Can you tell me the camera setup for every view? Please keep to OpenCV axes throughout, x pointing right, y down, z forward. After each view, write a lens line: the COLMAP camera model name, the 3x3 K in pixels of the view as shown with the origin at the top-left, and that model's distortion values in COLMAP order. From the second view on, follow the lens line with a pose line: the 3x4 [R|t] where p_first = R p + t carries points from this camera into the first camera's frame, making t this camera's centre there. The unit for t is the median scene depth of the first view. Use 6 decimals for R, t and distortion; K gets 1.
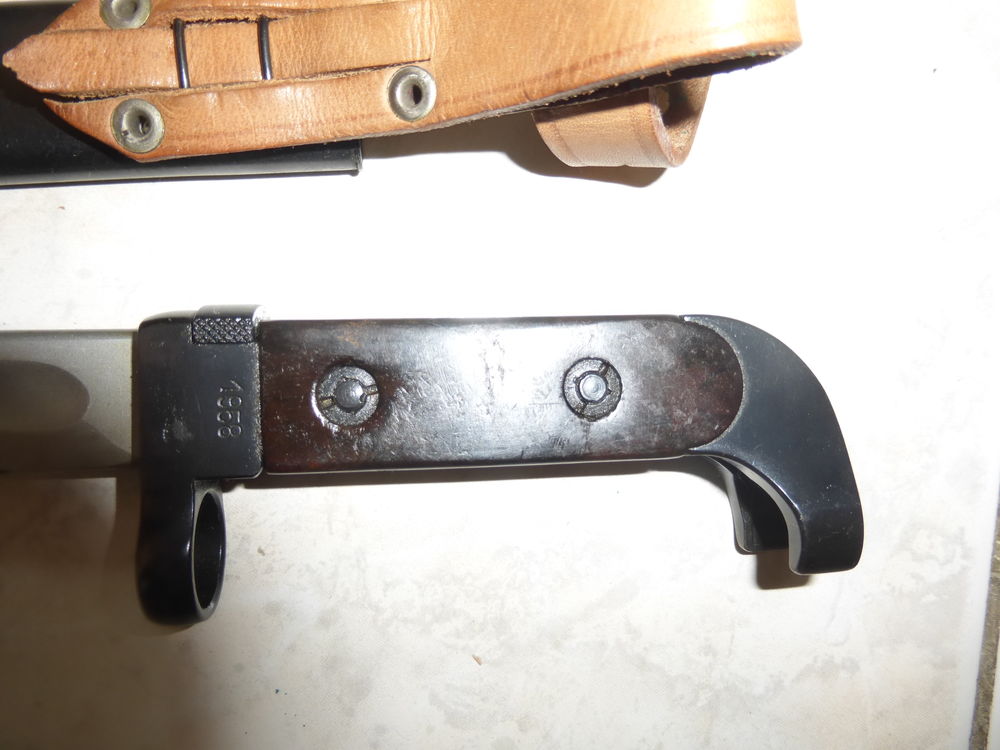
lens RADIAL K [[708.2, 0, 503.9], [0, 708.2, 359.4], [0, 0, 1]] dist [-0.009875, 0.001496]
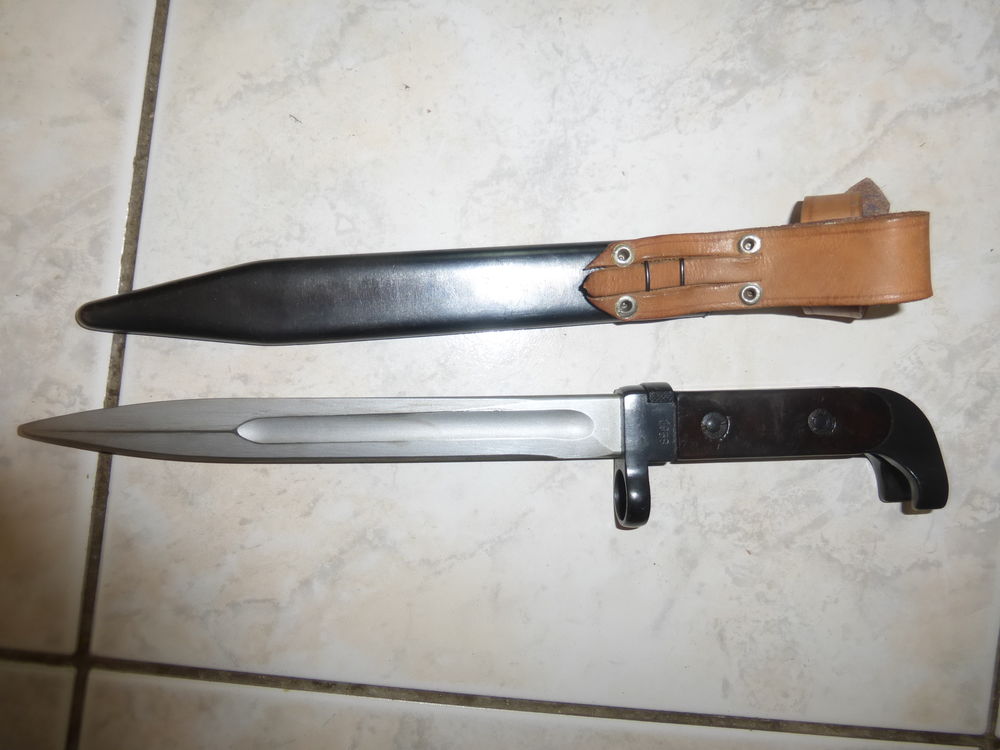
lens RADIAL K [[708.2, 0, 501.8], [0, 708.2, 379.1], [0, 0, 1]] dist [-0.009875, 0.001496]
pose [[0.997689, 0.005229, -0.067745, -0.601087], [-0.003376, 0.999618, 0.027448, -0.123564], [0.067863, -0.027155, 0.997325, -1.045244]]
